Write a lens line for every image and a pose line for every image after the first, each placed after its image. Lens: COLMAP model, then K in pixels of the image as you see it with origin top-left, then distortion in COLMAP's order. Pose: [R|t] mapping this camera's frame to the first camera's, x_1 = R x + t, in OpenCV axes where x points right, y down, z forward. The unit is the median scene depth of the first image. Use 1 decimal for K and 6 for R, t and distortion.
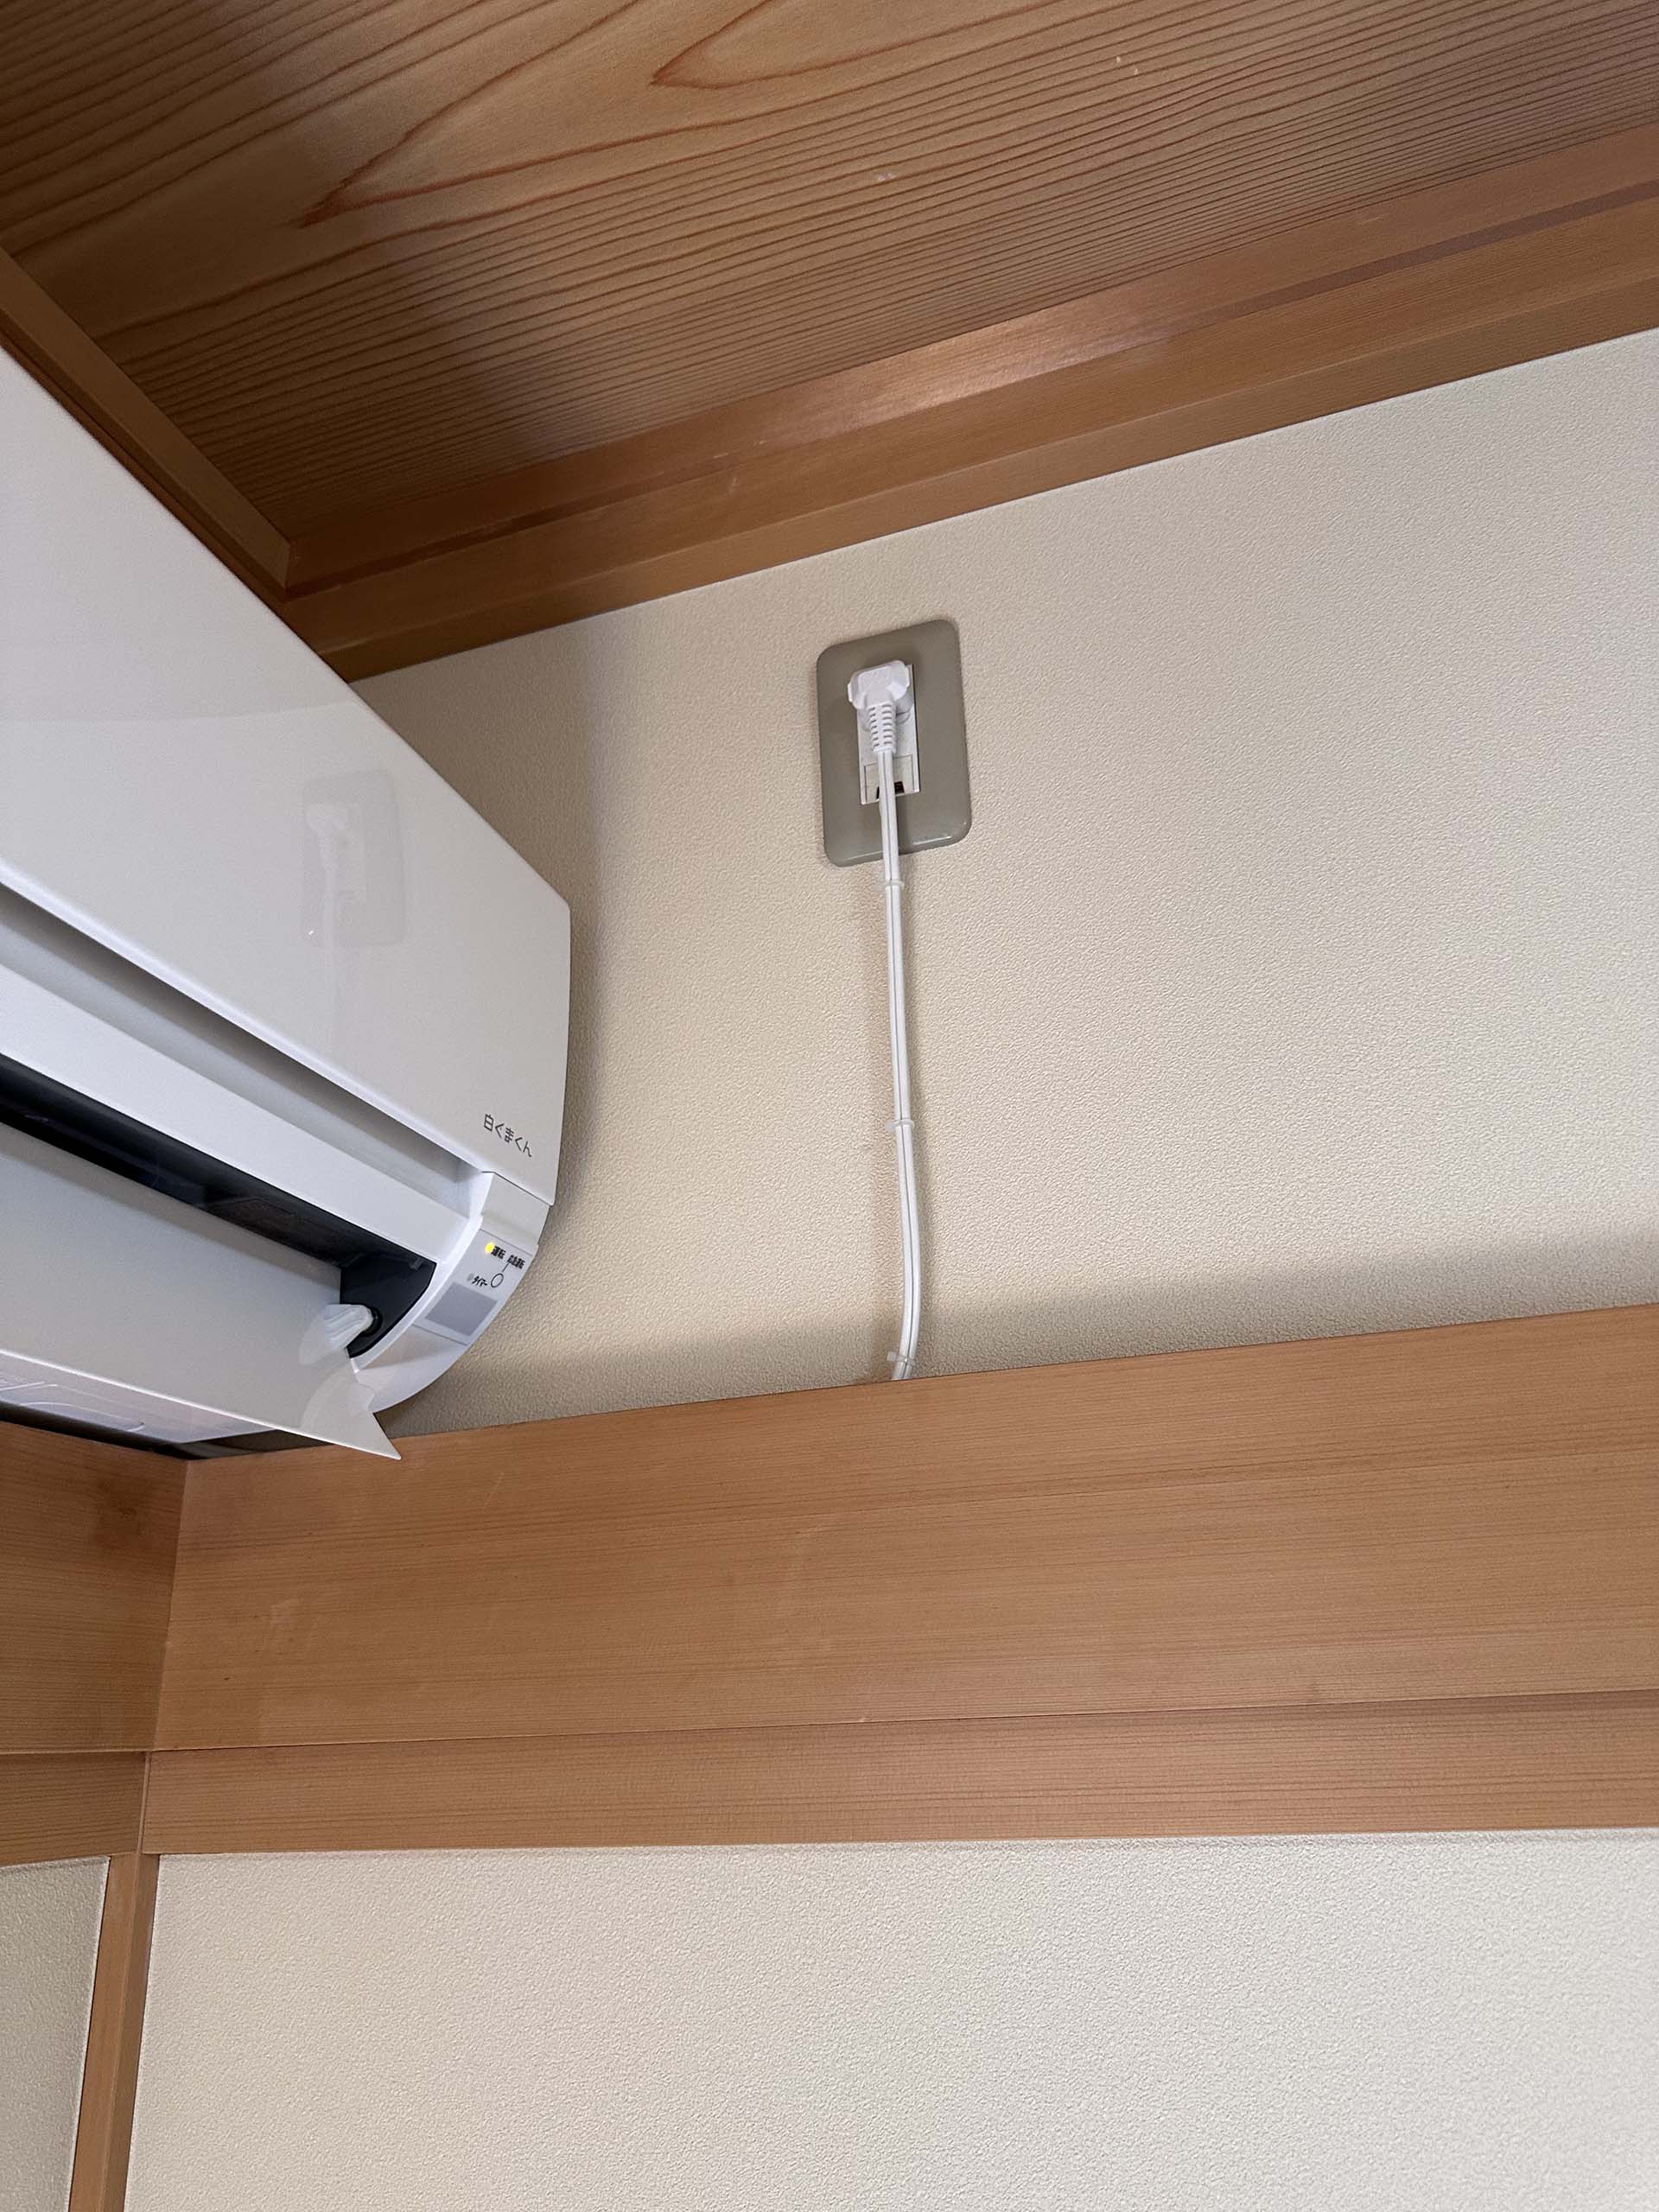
lens RADIAL K [[1572.5, 0, 840.0], [0, 1572.5, 1100.9], [0, 0, 1]] dist [0.010514, -0.024883]
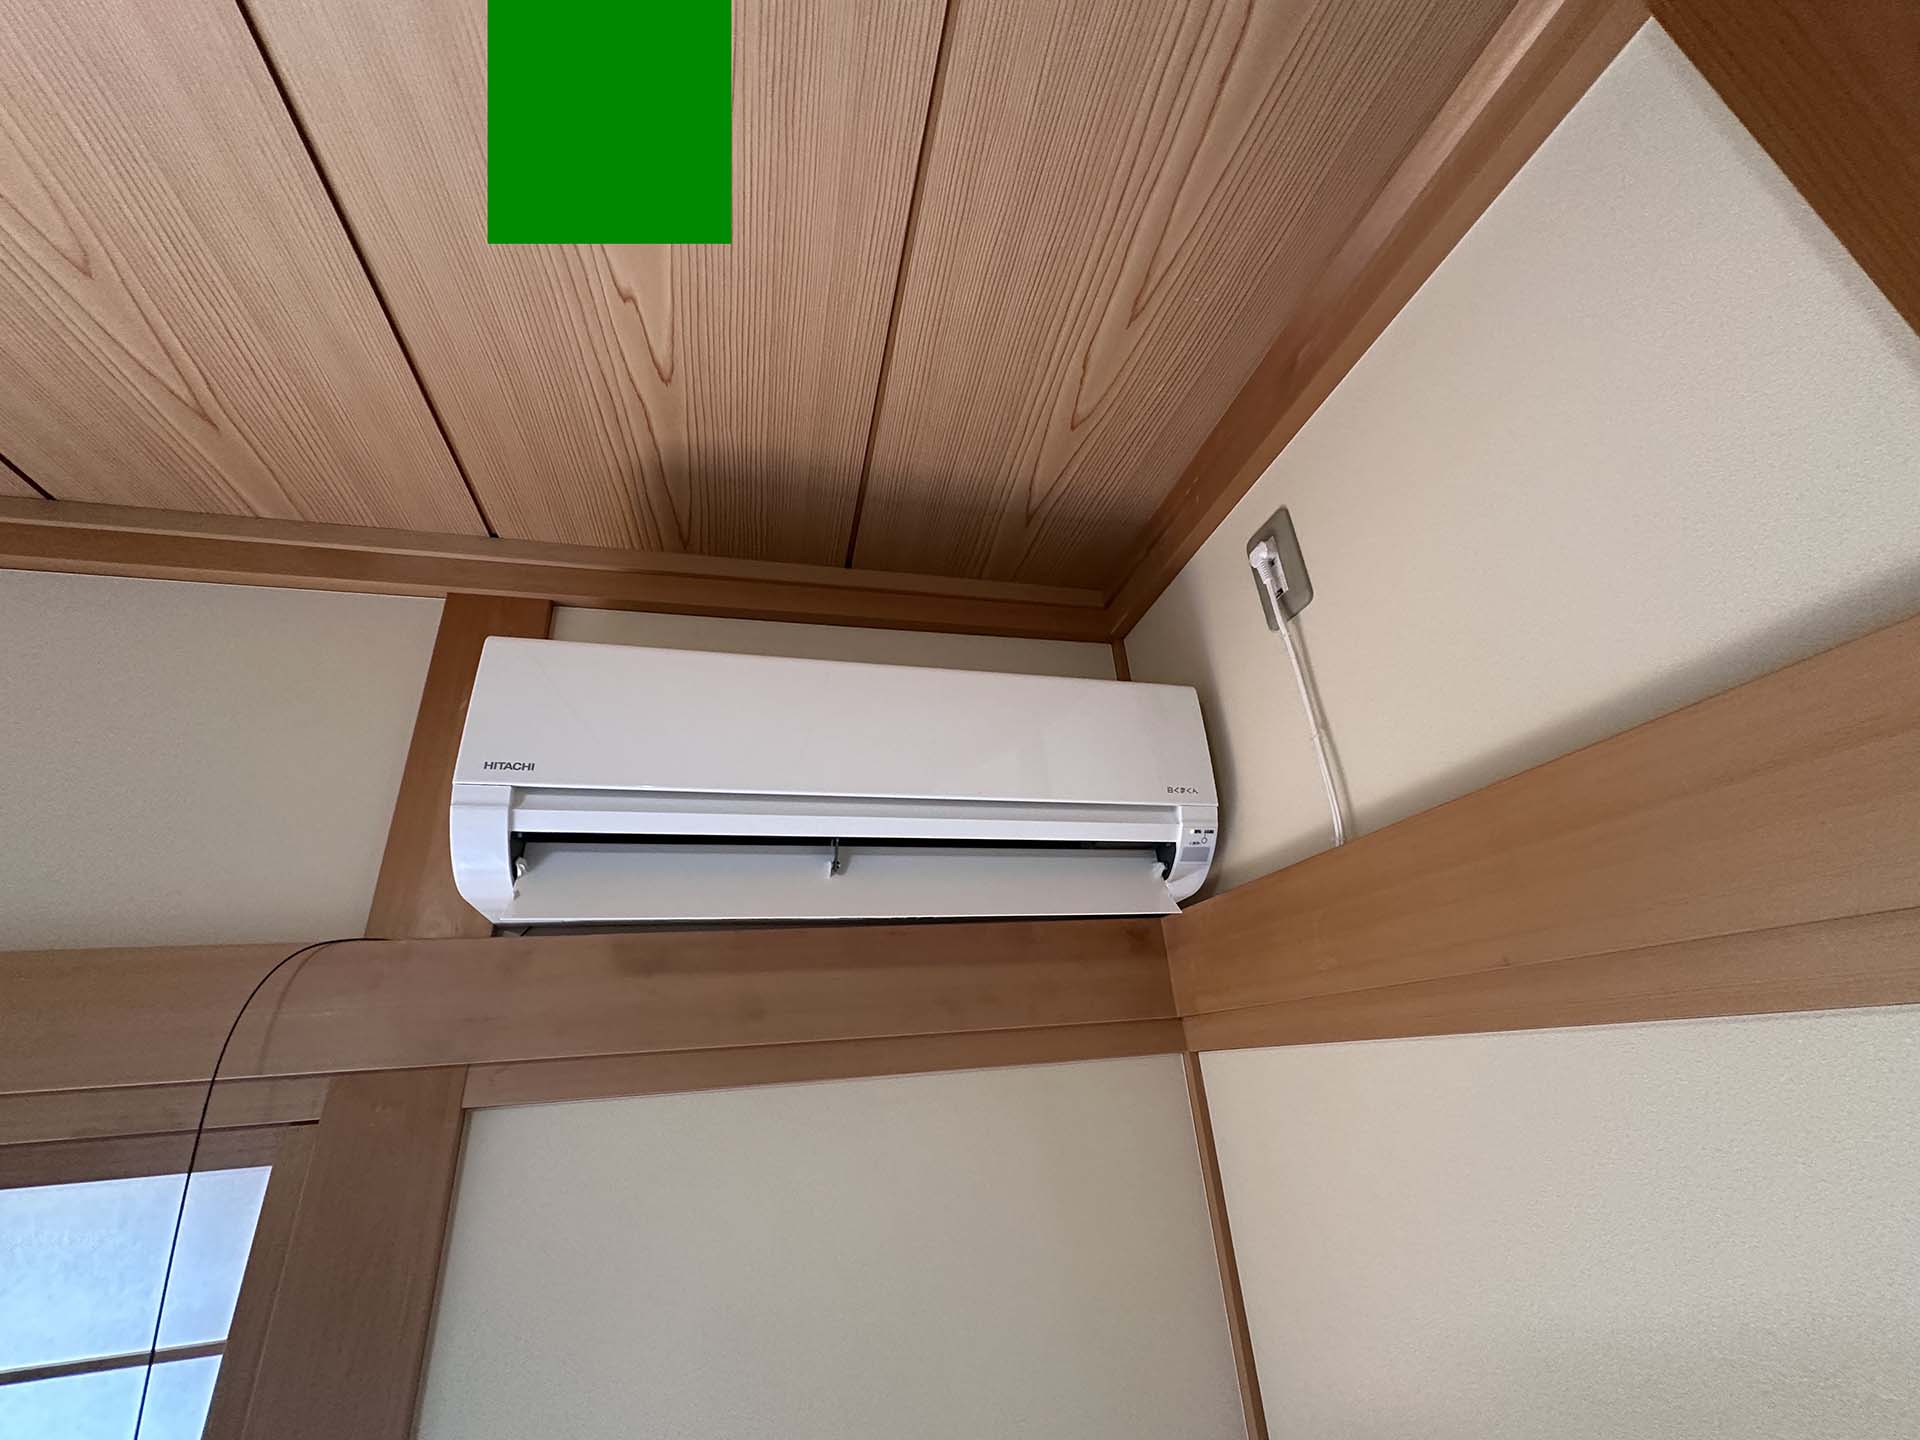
lens RADIAL K [[759.0, 0, 956.5], [0, 759.0, 715.7], [0, 0, 1]] dist [-0.002229, -0.001244]
pose [[0.546552, -0.349917, -0.760815, 0.617585], [0.354689, 0.919730, -0.168206, -0.015496], [0.758602, -0.177920, 0.626791, -0.109704]]
